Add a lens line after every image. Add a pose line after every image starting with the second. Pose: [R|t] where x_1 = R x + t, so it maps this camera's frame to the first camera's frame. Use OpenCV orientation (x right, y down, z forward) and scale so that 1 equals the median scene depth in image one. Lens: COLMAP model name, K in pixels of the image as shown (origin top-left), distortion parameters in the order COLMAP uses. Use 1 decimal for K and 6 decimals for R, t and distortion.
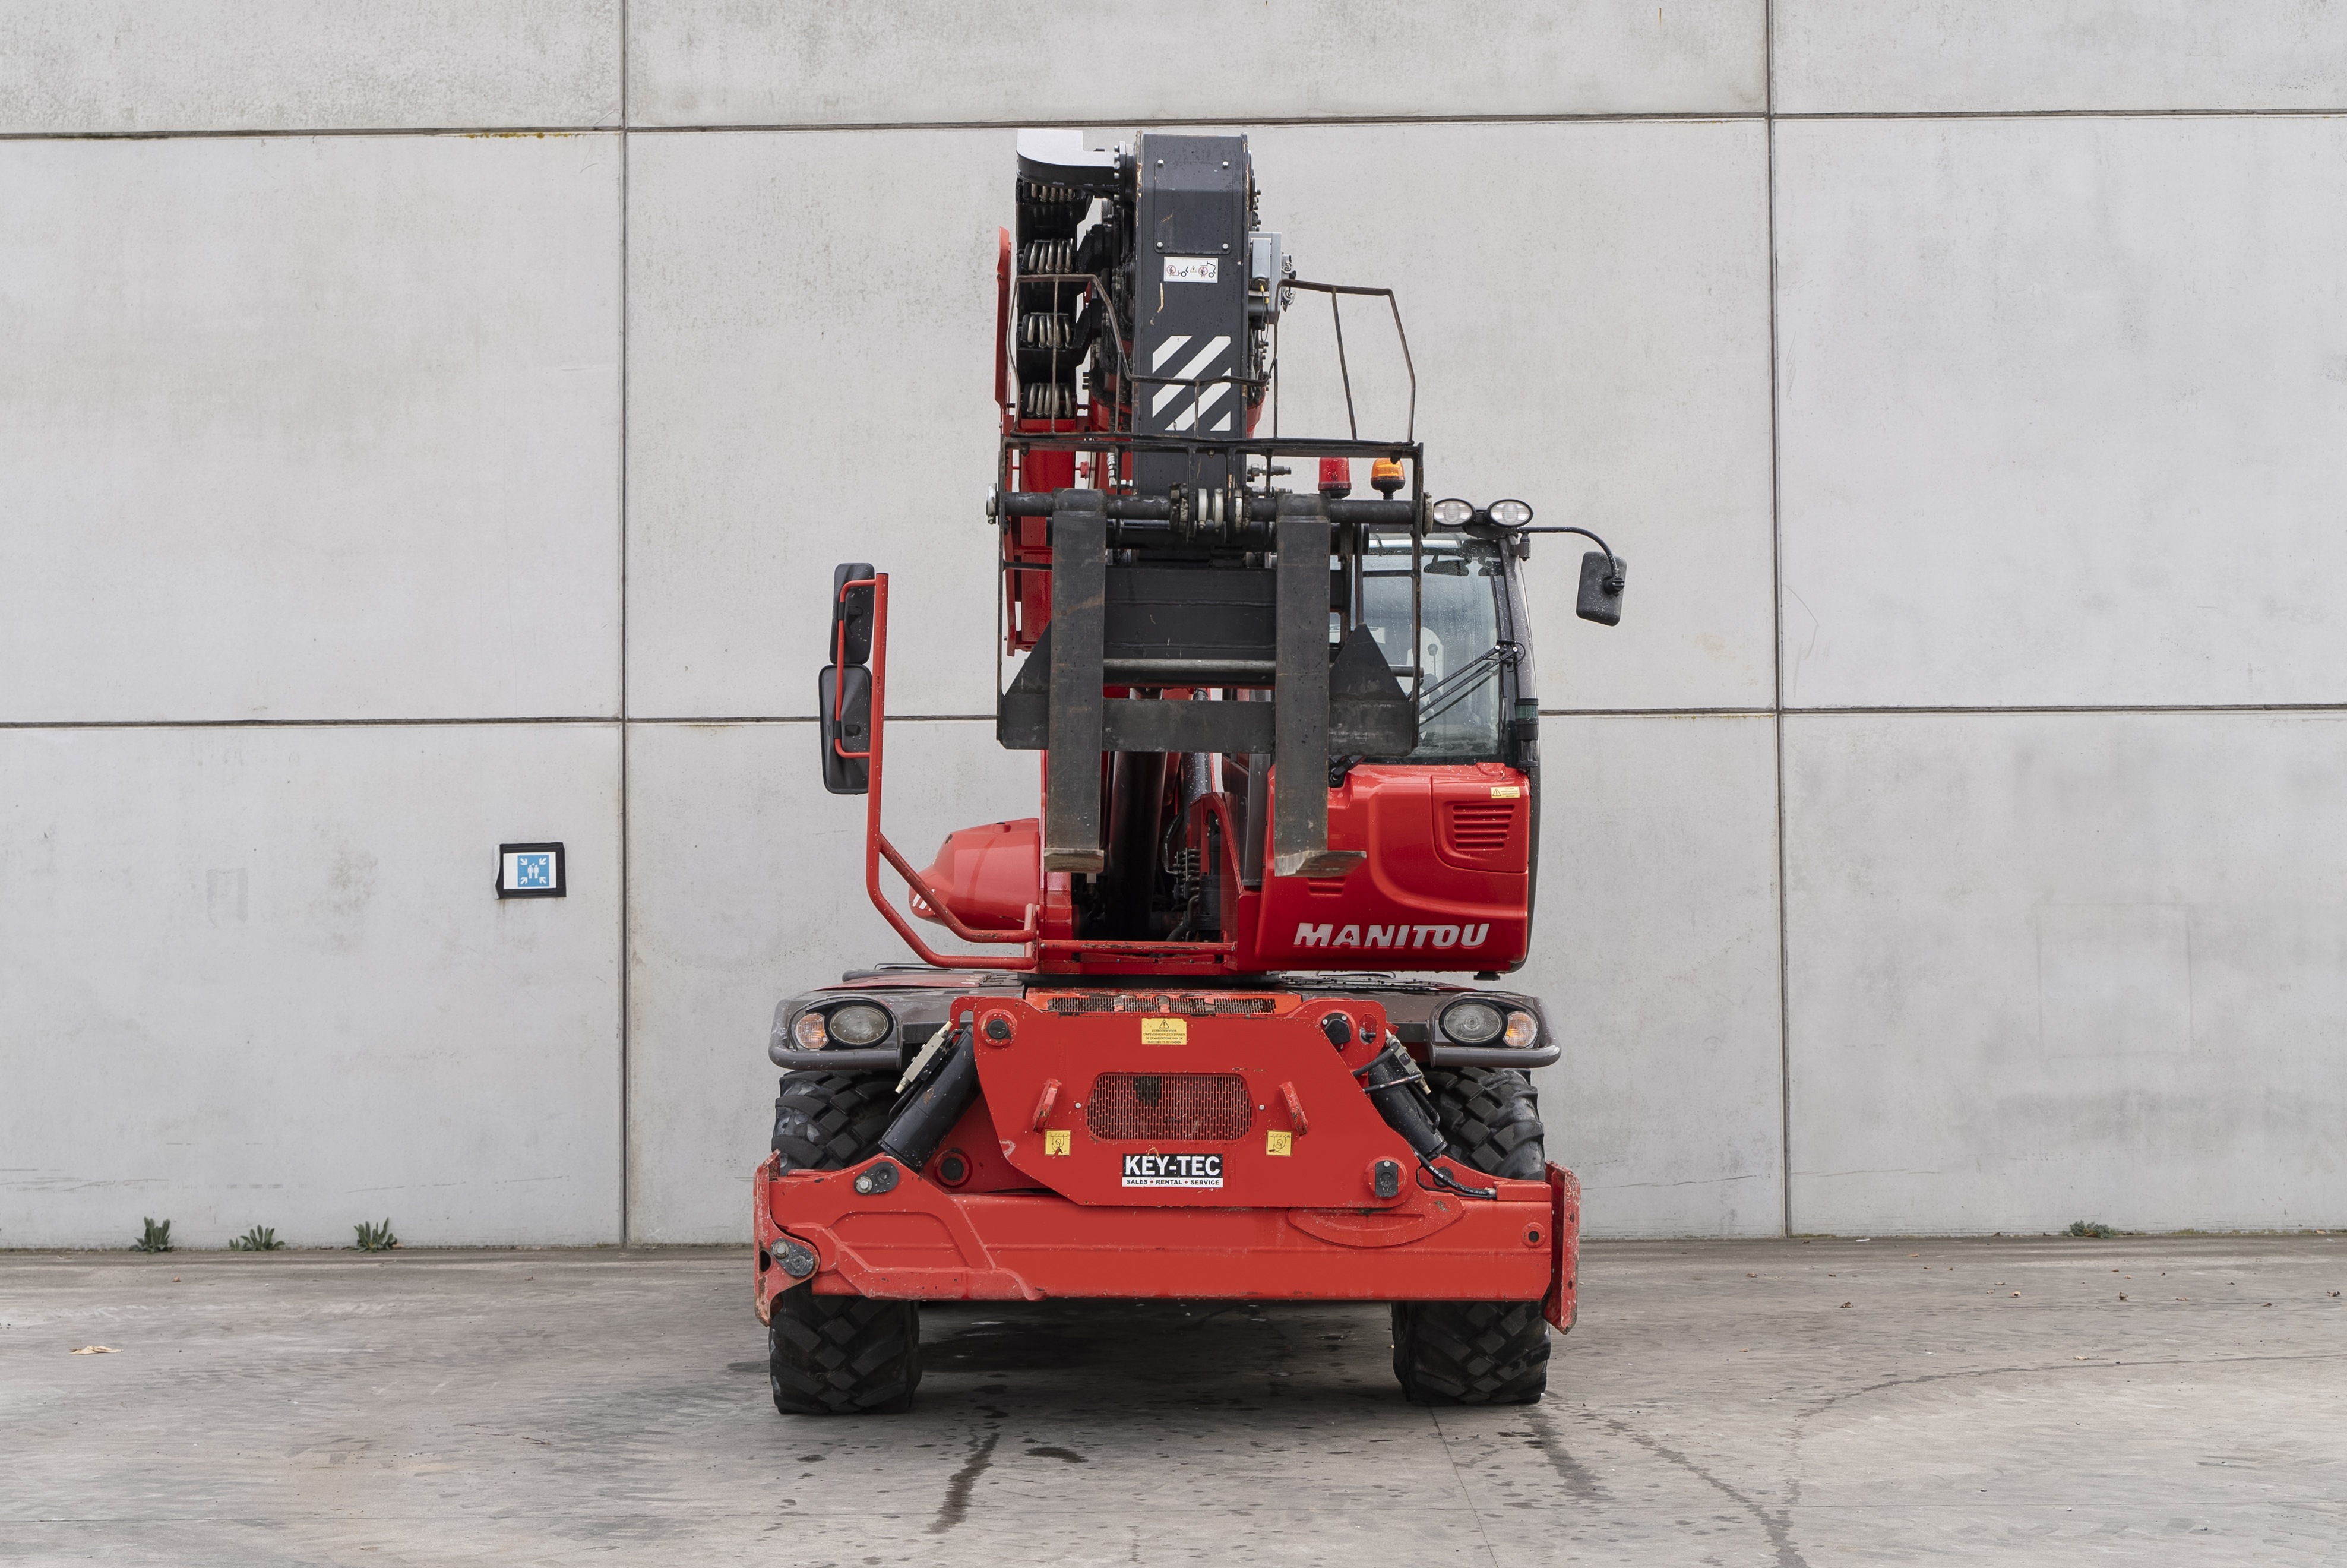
lens RADIAL K [[3646.2, 0, 1144.4], [0, 3646.2, 787.9], [0, 0, 1]] dist [-0.013712, 0.000000]
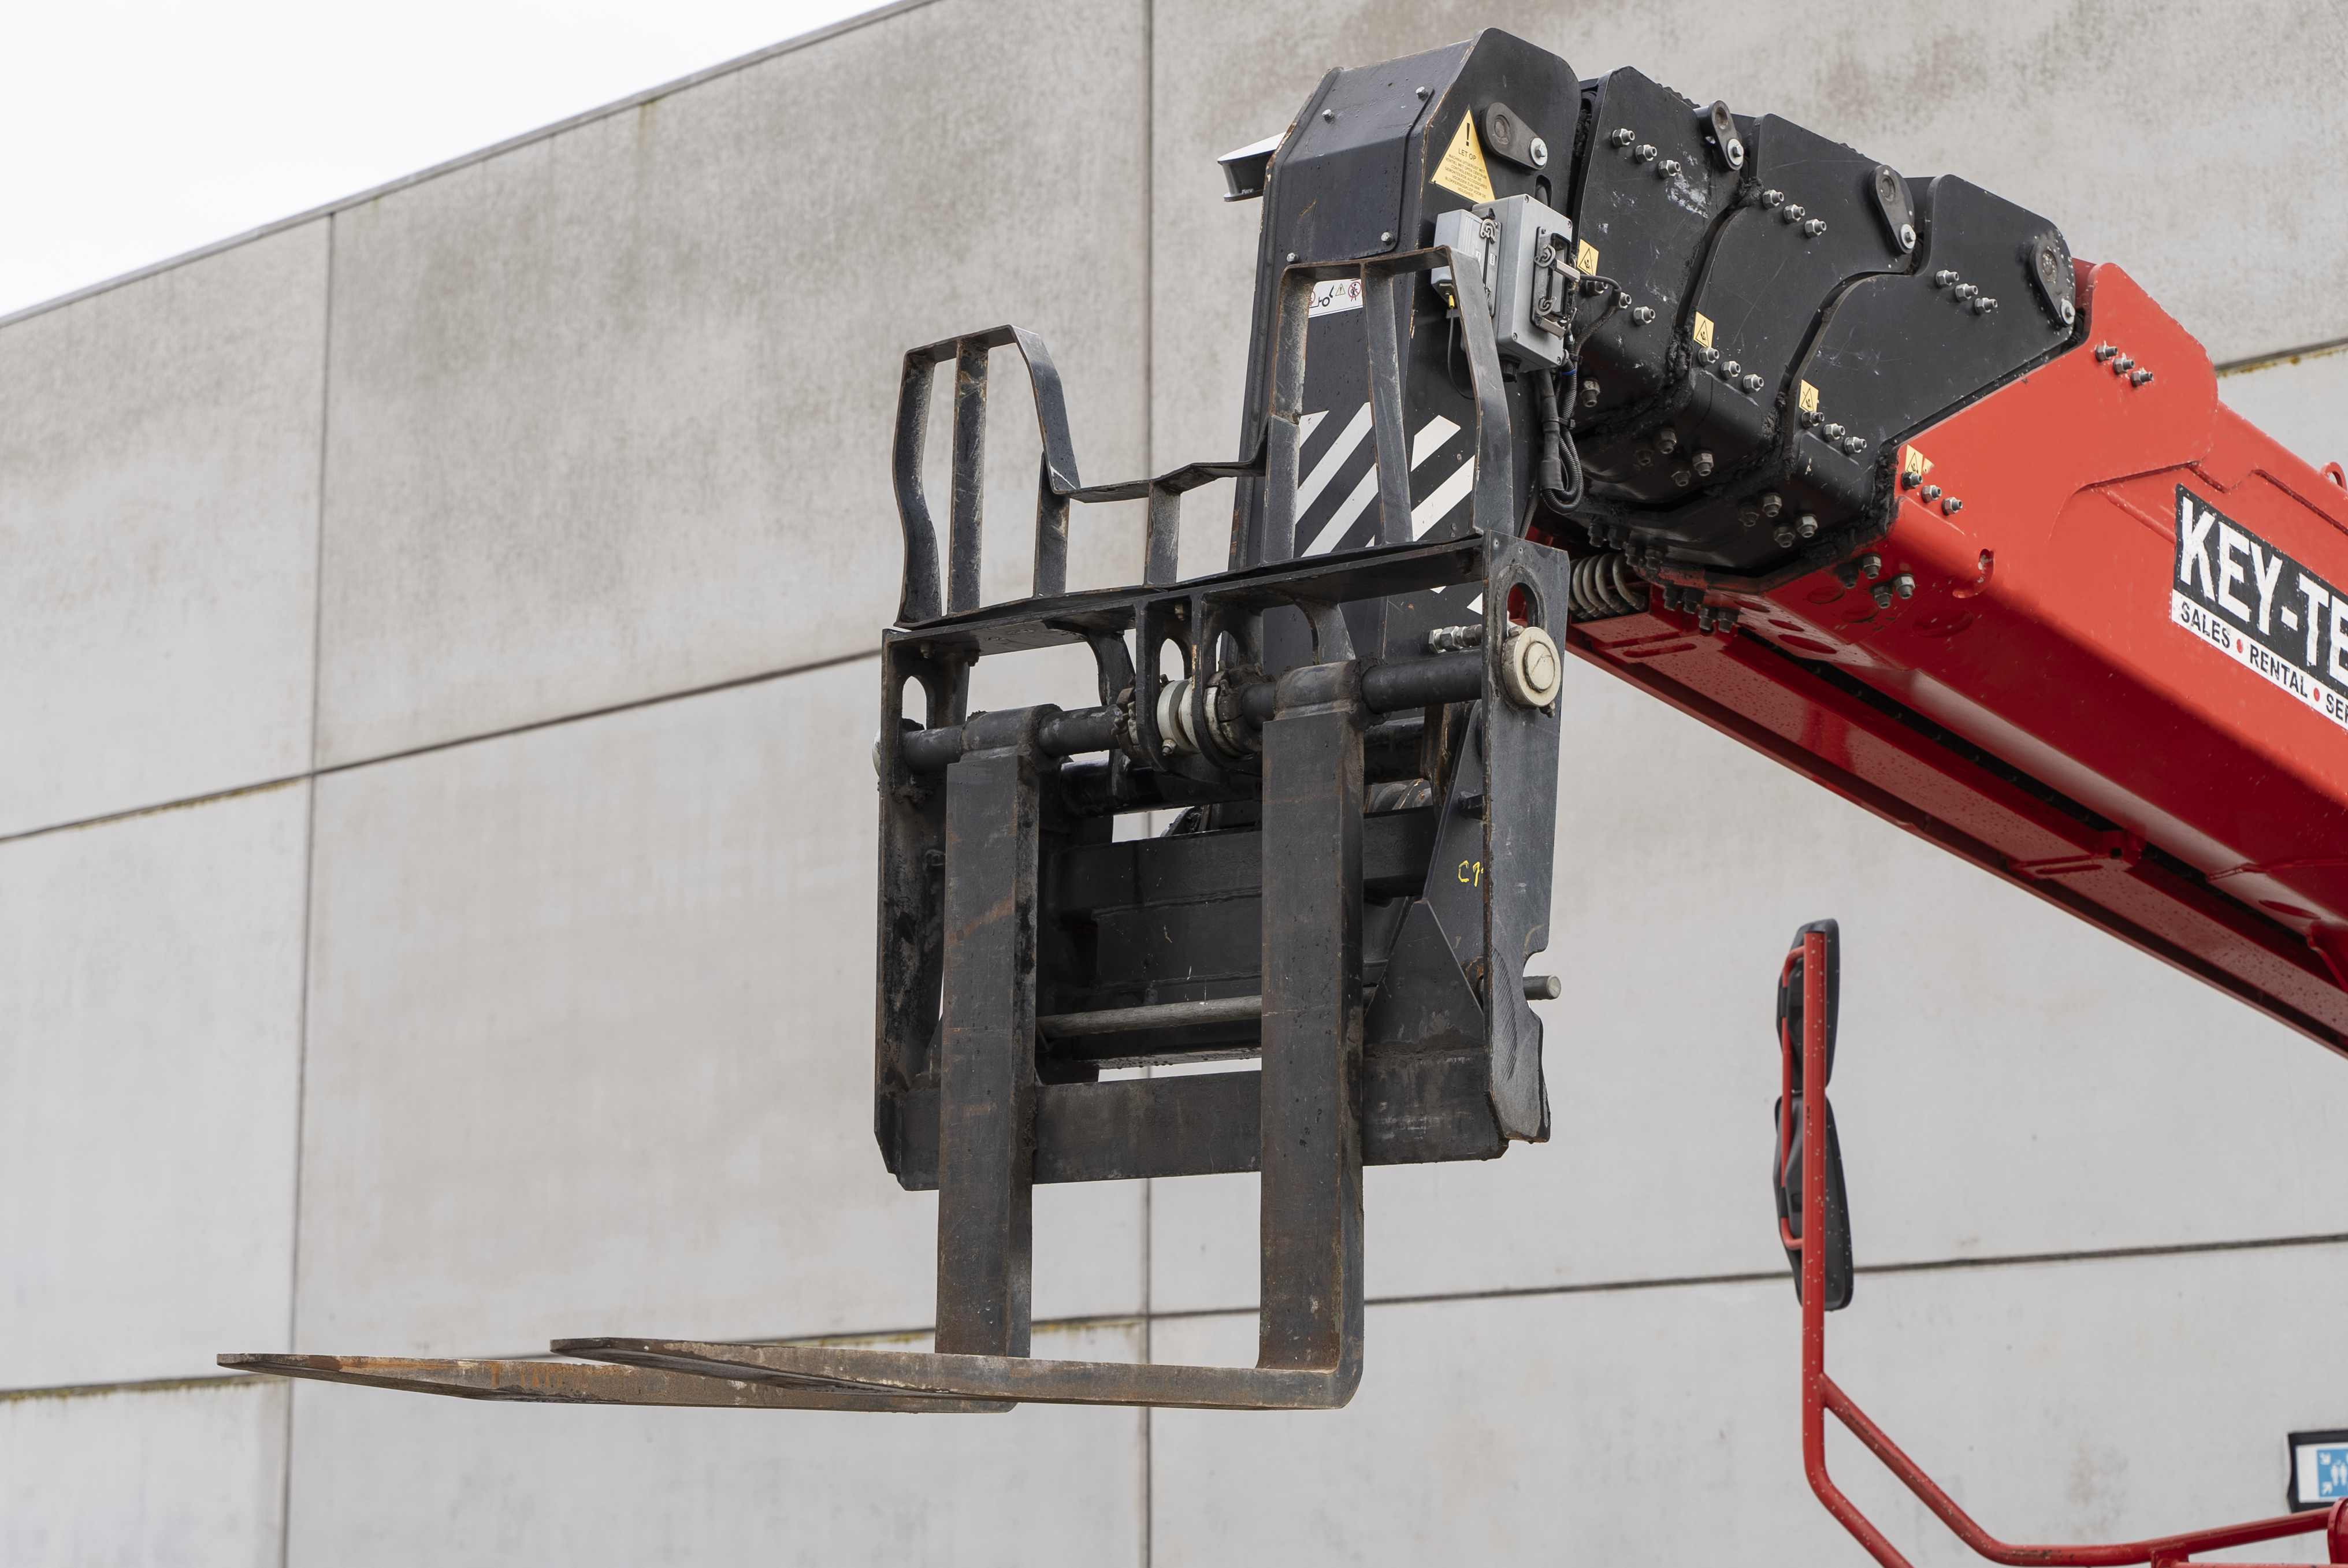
lens RADIAL K [[4550.9, 0, 1162.4], [0, 4550.9, 789.0], [0, 0, 1]] dist [0.000947, 0.000000]
pose [[0.738746, -0.116776, -0.663790, 0.323434], [0.025279, 0.988984, -0.145851, 0.021797], [0.673510, 0.090967, 0.733560, 0.365601]]
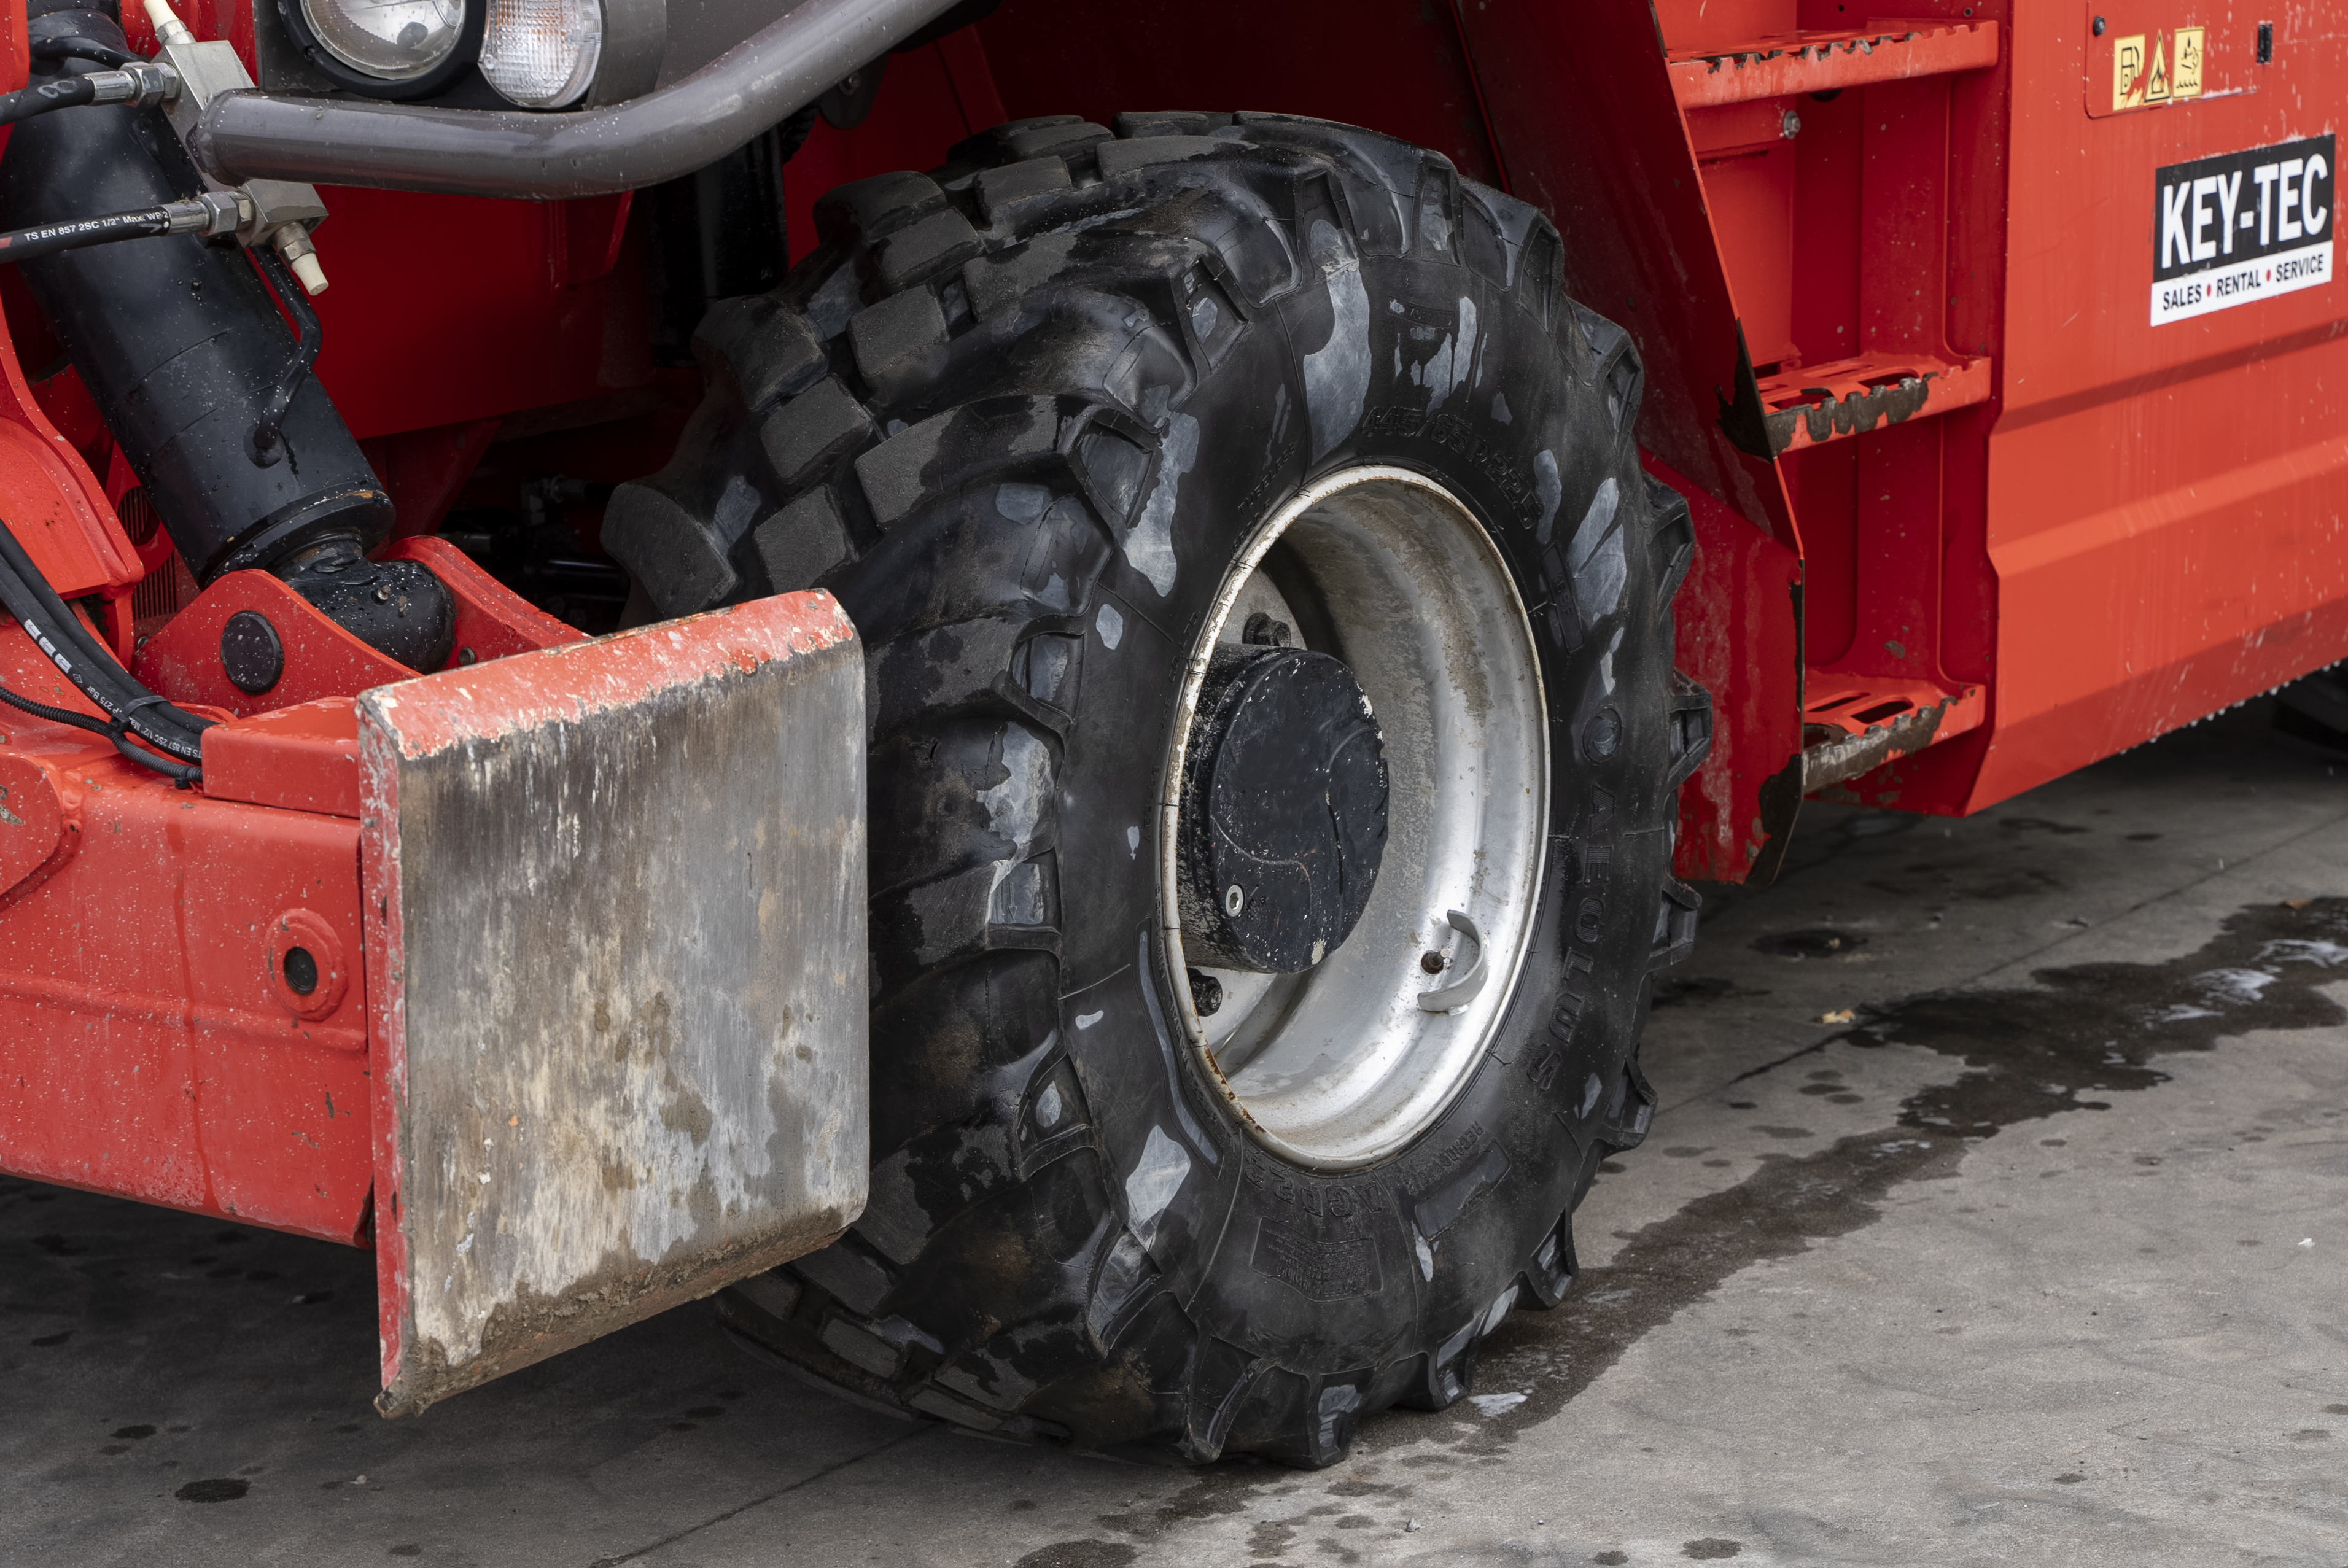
lens RADIAL K [[4987.3, 0, 1158.5], [0, 4987.3, 768.0], [0, 0, 1]] dist [0.000968, 0.000000]
pose [[0.807441, 0.092328, -0.582679, 0.280979], [0.049521, 0.973585, 0.222891, 0.039280], [0.587866, -0.208826, 0.781540, 0.685562]]
